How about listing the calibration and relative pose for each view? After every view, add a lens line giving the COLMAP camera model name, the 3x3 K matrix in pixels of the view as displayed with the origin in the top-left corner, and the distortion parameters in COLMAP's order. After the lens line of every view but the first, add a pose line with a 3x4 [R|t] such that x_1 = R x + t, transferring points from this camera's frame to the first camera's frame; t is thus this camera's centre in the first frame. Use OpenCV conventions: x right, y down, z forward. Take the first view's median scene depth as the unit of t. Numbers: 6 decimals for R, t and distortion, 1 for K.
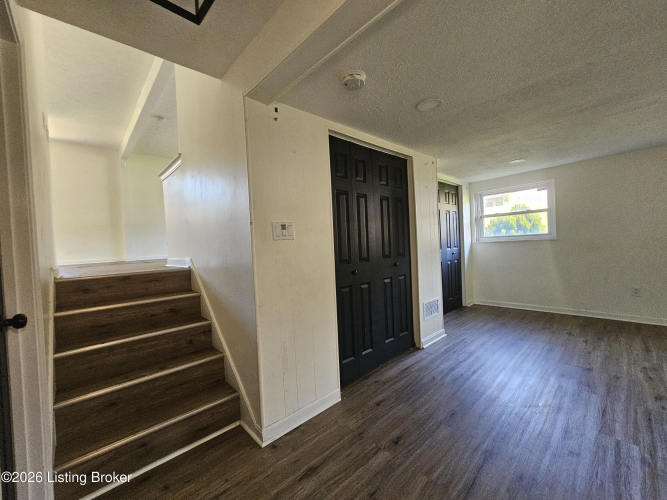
lens RADIAL K [[274.3, 0, 333.5], [0, 274.3, 250.0], [0, 0, 1]] dist [0.000745, 0.000365]
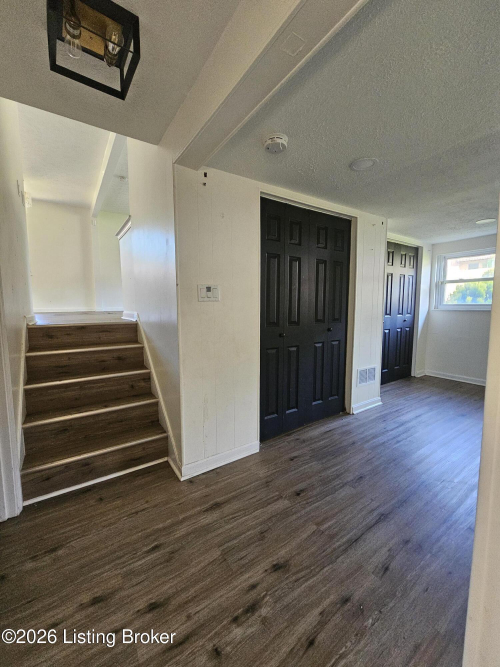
lens RADIAL K [[274.3, 0, 251.9], [0, 274.3, 331.6], [0, 0, 1]] dist [0.000745, 0.000365]
pose [[0.986742, 0.060856, -0.150452, 0.117642], [-0.047638, 0.994806, 0.089953, -0.018214], [0.155145, -0.081593, 0.984516, -0.029806]]
